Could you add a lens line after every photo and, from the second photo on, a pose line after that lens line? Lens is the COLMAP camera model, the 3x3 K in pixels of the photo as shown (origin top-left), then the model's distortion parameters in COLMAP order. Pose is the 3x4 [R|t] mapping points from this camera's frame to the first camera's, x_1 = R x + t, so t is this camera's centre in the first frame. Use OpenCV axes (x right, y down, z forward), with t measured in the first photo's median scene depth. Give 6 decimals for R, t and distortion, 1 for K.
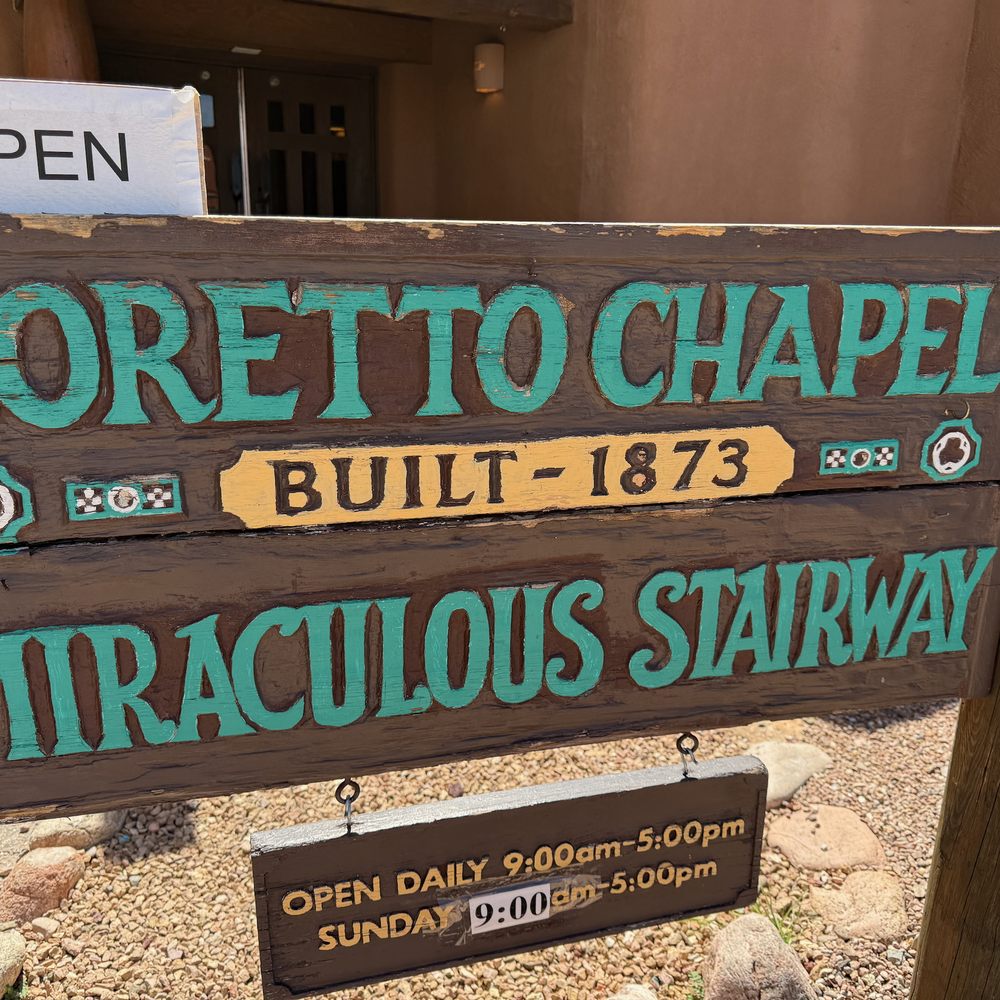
lens RADIAL K [[717.1, 0, 501.3], [0, 717.1, 495.5], [0, 0, 1]] dist [-0.000164, -0.001479]
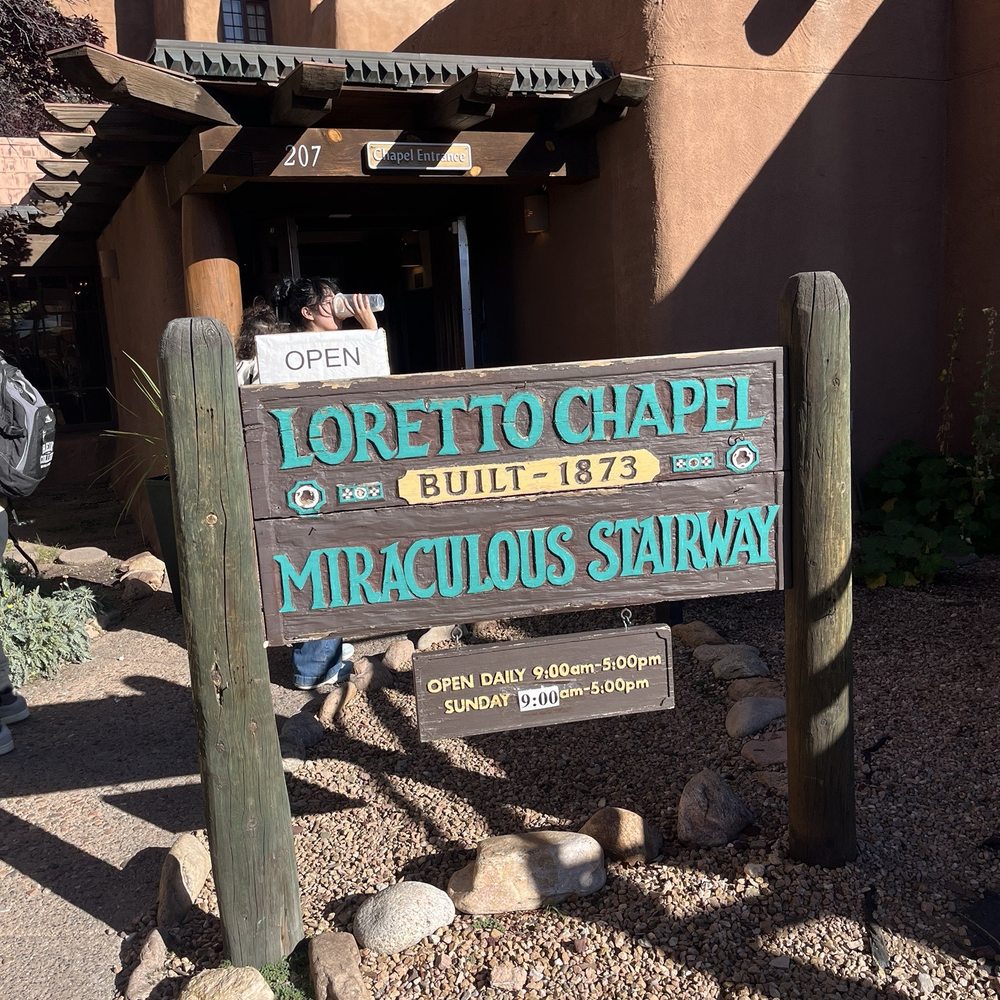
lens RADIAL K [[1148.0, 0, 506.9], [0, 1148.0, 474.5], [0, 0, 1]] dist [0.004103, 0.061137]
pose [[0.997050, -0.070152, -0.031138, 0.071805], [0.063398, 0.981426, -0.181062, 0.579589], [0.043262, 0.178554, 0.982979, -2.381508]]
